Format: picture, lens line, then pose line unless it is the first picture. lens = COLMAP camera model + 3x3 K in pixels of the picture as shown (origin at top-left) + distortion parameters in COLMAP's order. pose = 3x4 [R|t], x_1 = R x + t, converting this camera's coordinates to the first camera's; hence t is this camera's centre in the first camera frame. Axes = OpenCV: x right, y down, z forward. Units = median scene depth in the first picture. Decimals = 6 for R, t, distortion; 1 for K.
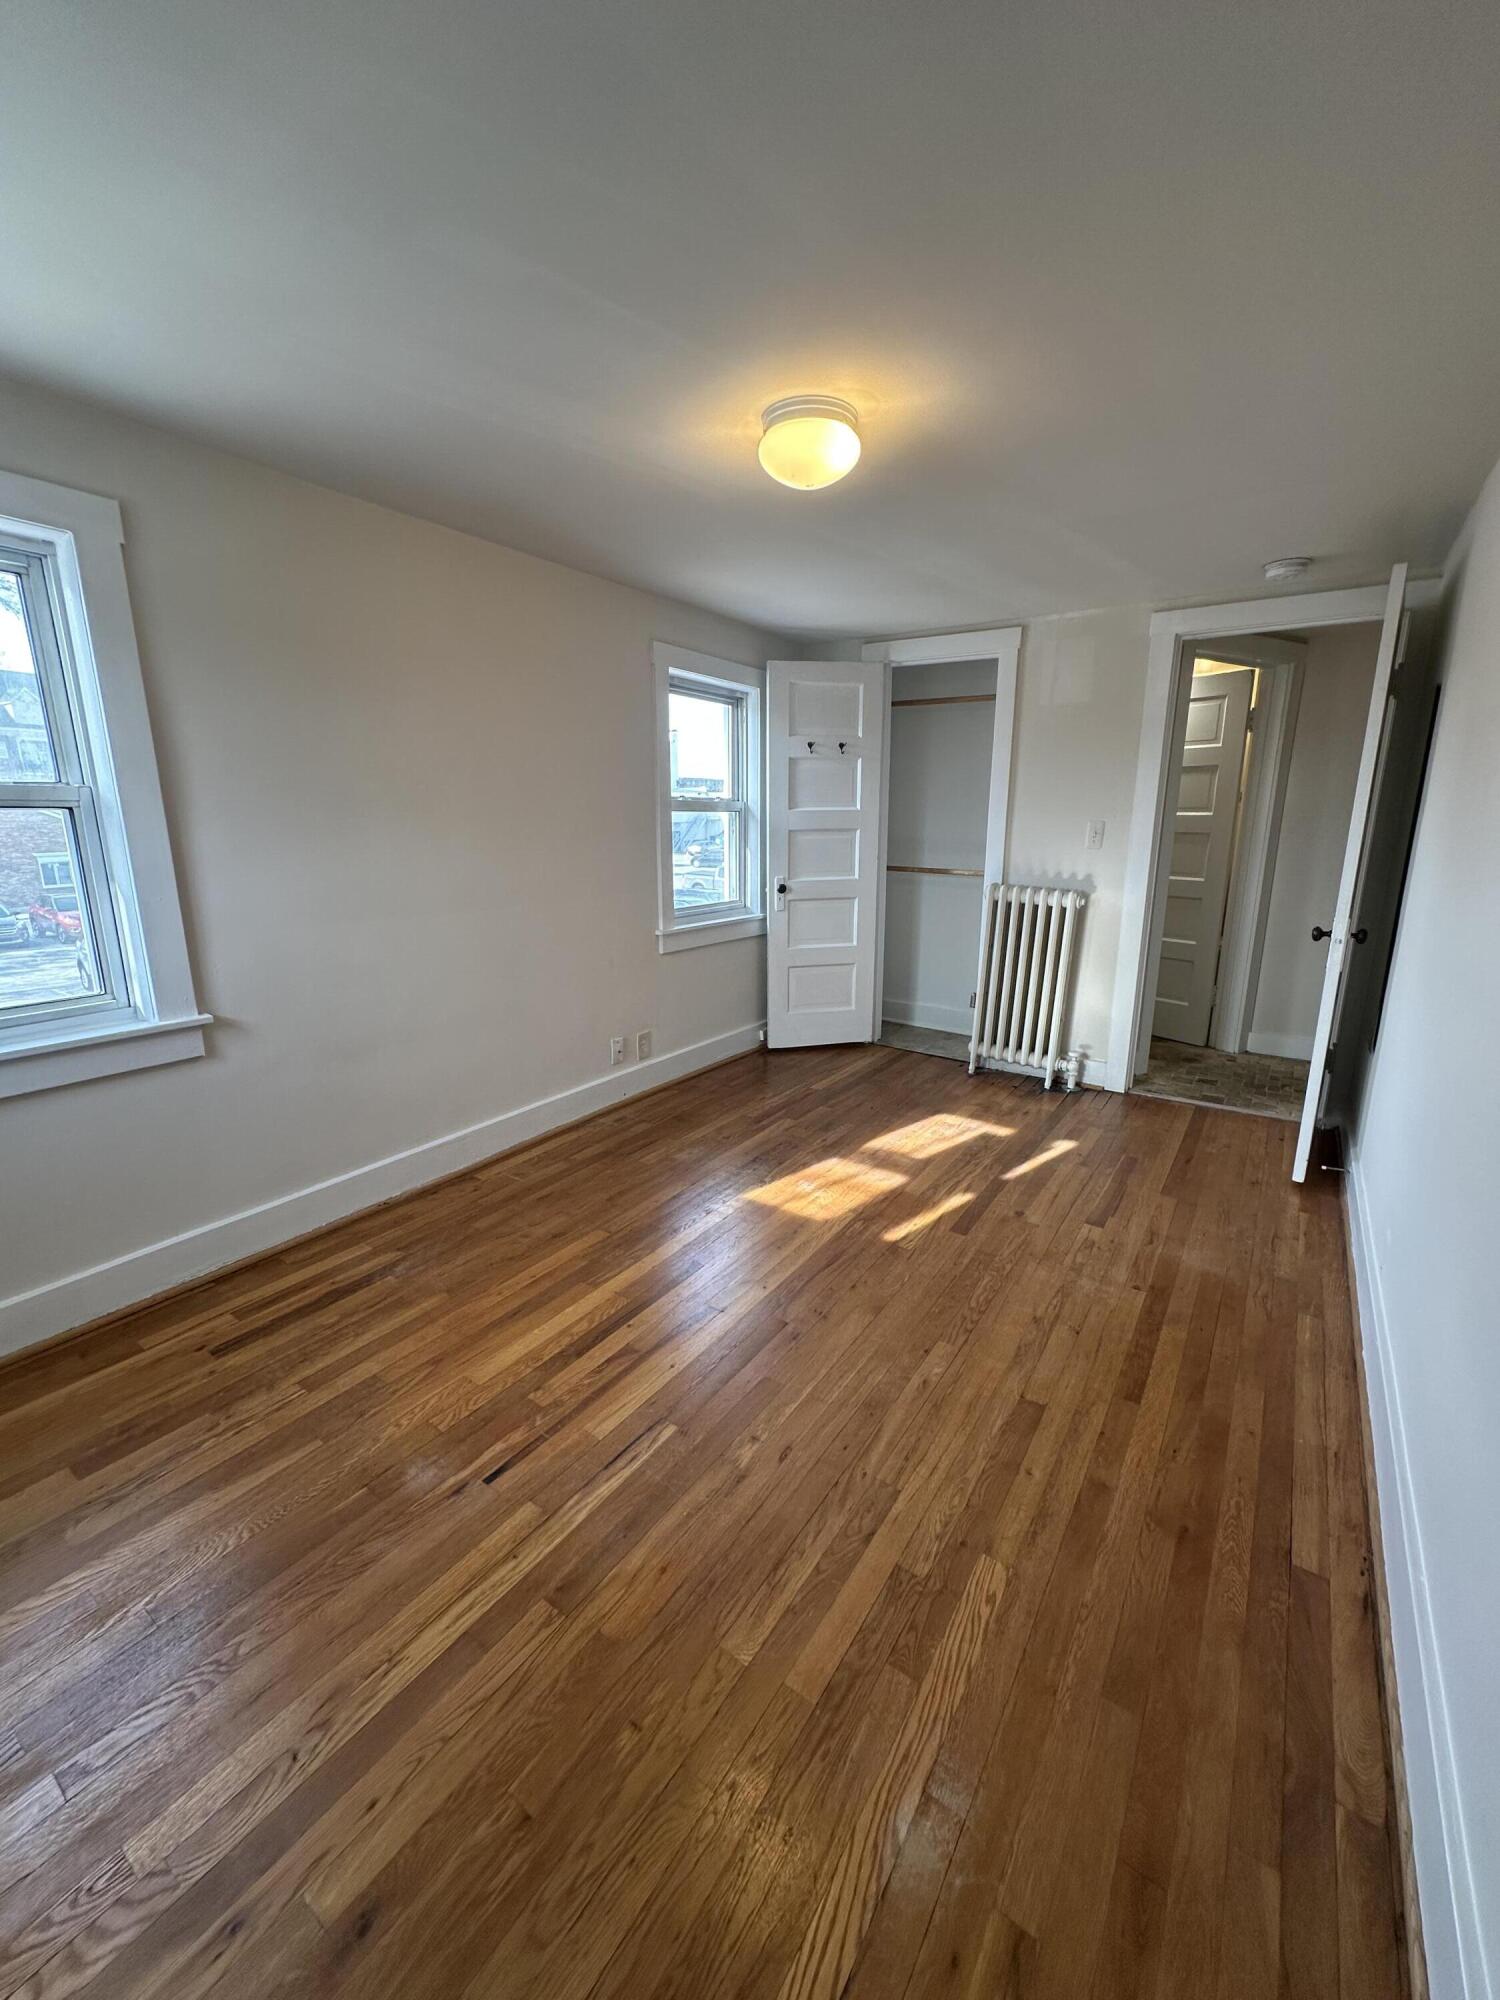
lens RADIAL K [[796.8, 0, 750.0], [0, 796.8, 1000.0], [0, 0, 1]] dist [0.000026, 0.000134]
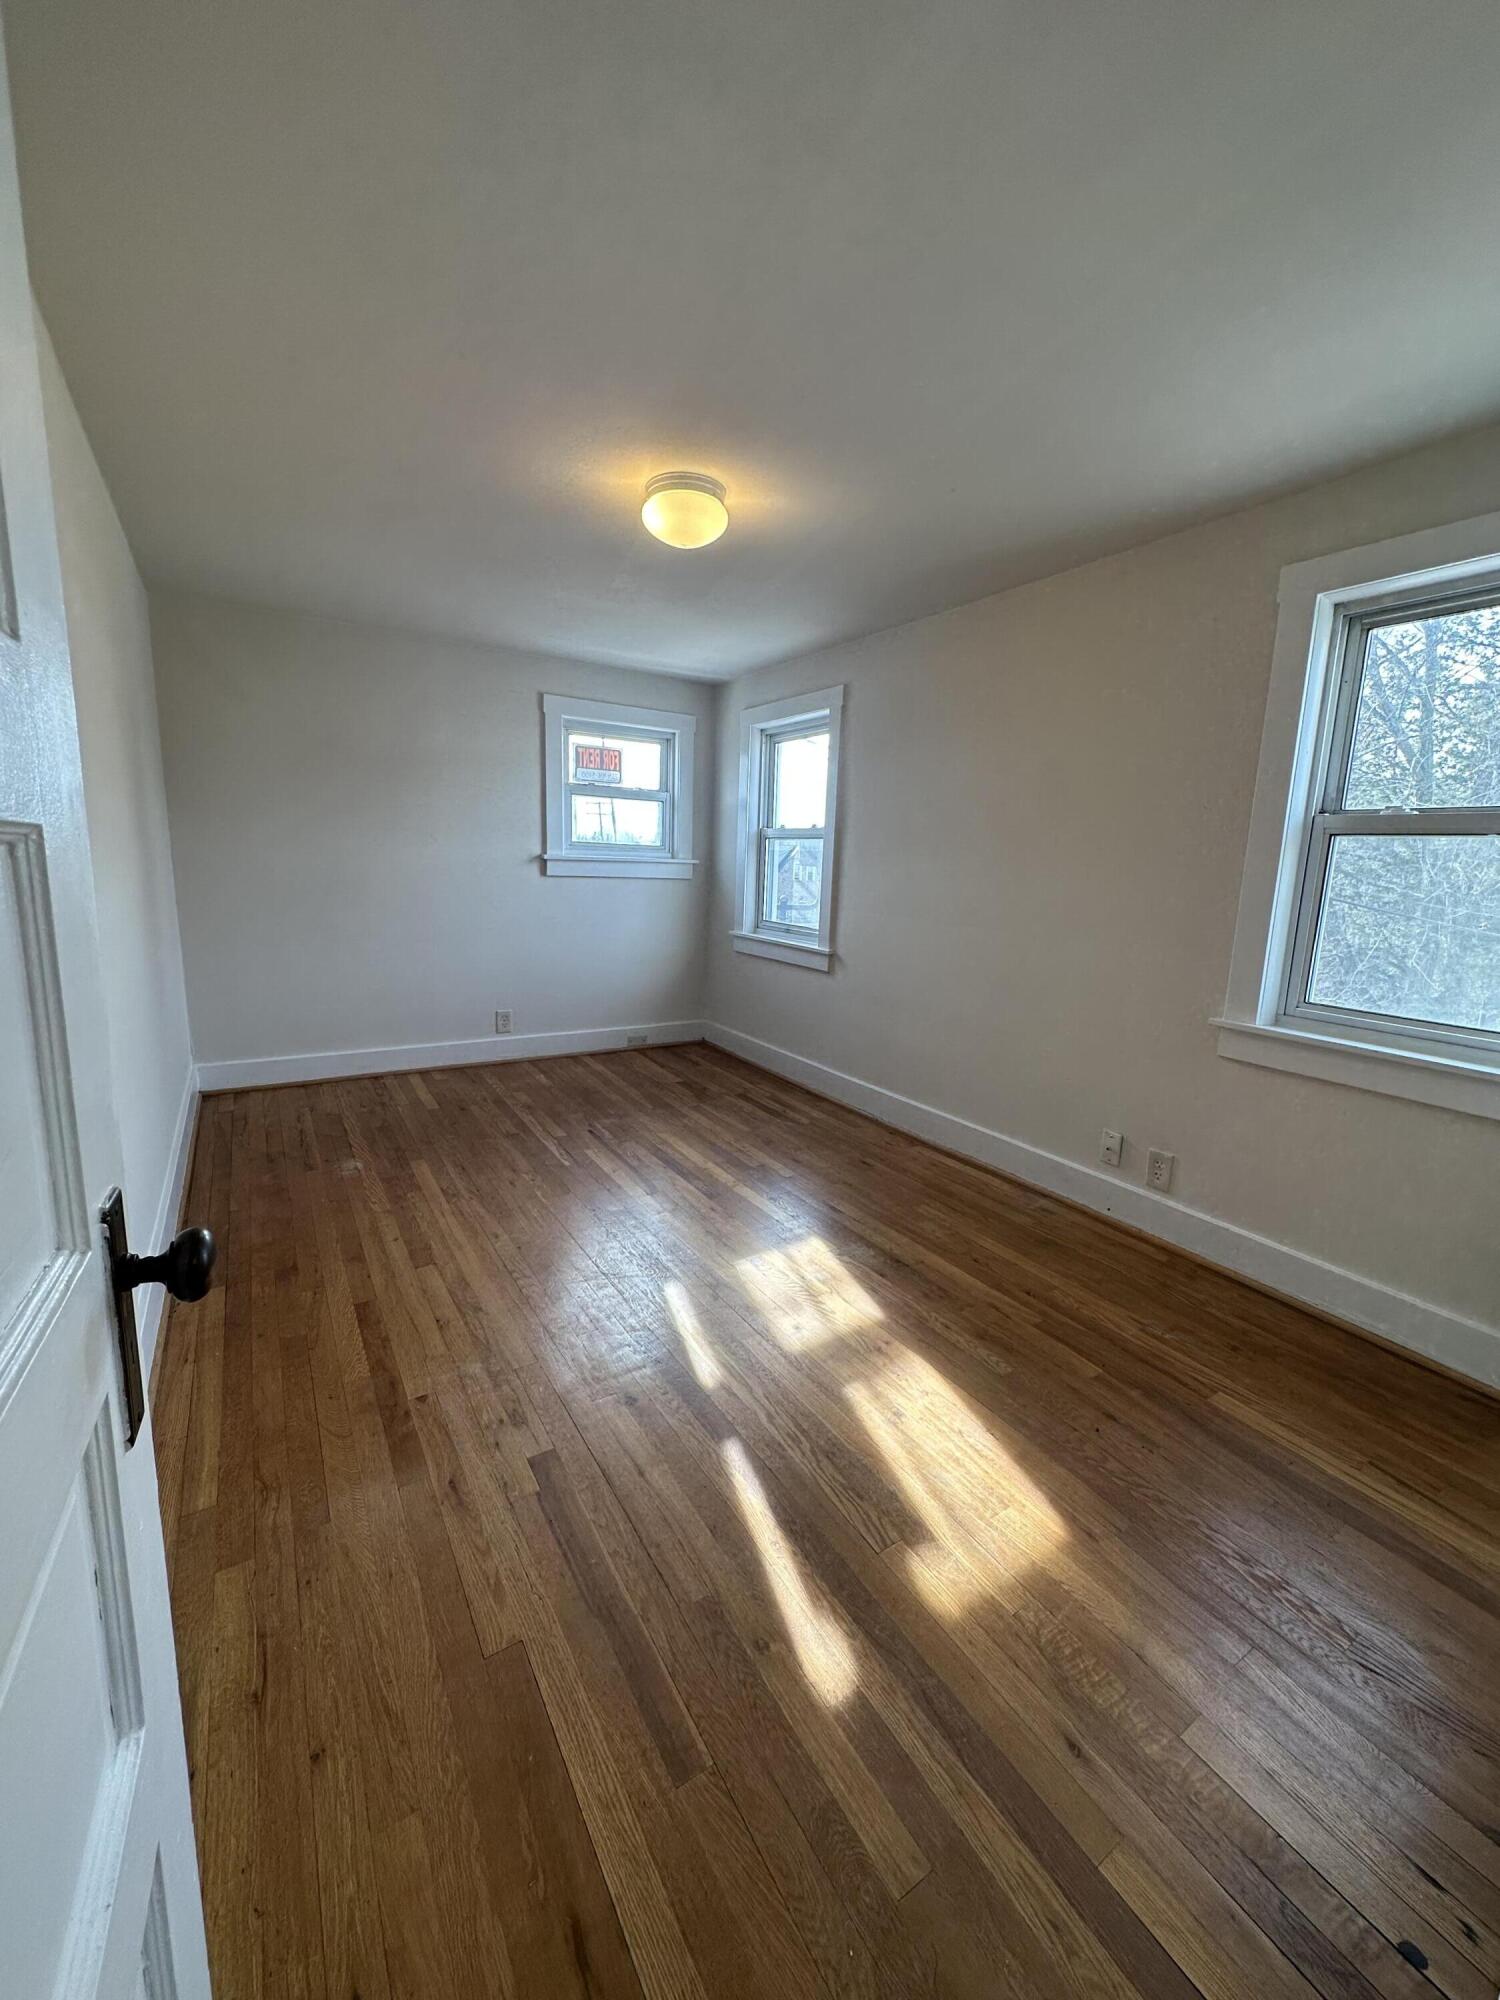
lens RADIAL K [[796.8, 0, 750.0], [0, 796.8, 1000.0], [0, 0, 1]] dist [0.000026, 0.000134]
pose [[-0.400241, 0.146207, -0.904672, 0.983343], [-0.240103, 0.935975, 0.257491, -0.279450], [0.884397, 0.320273, -0.339511, 1.390749]]
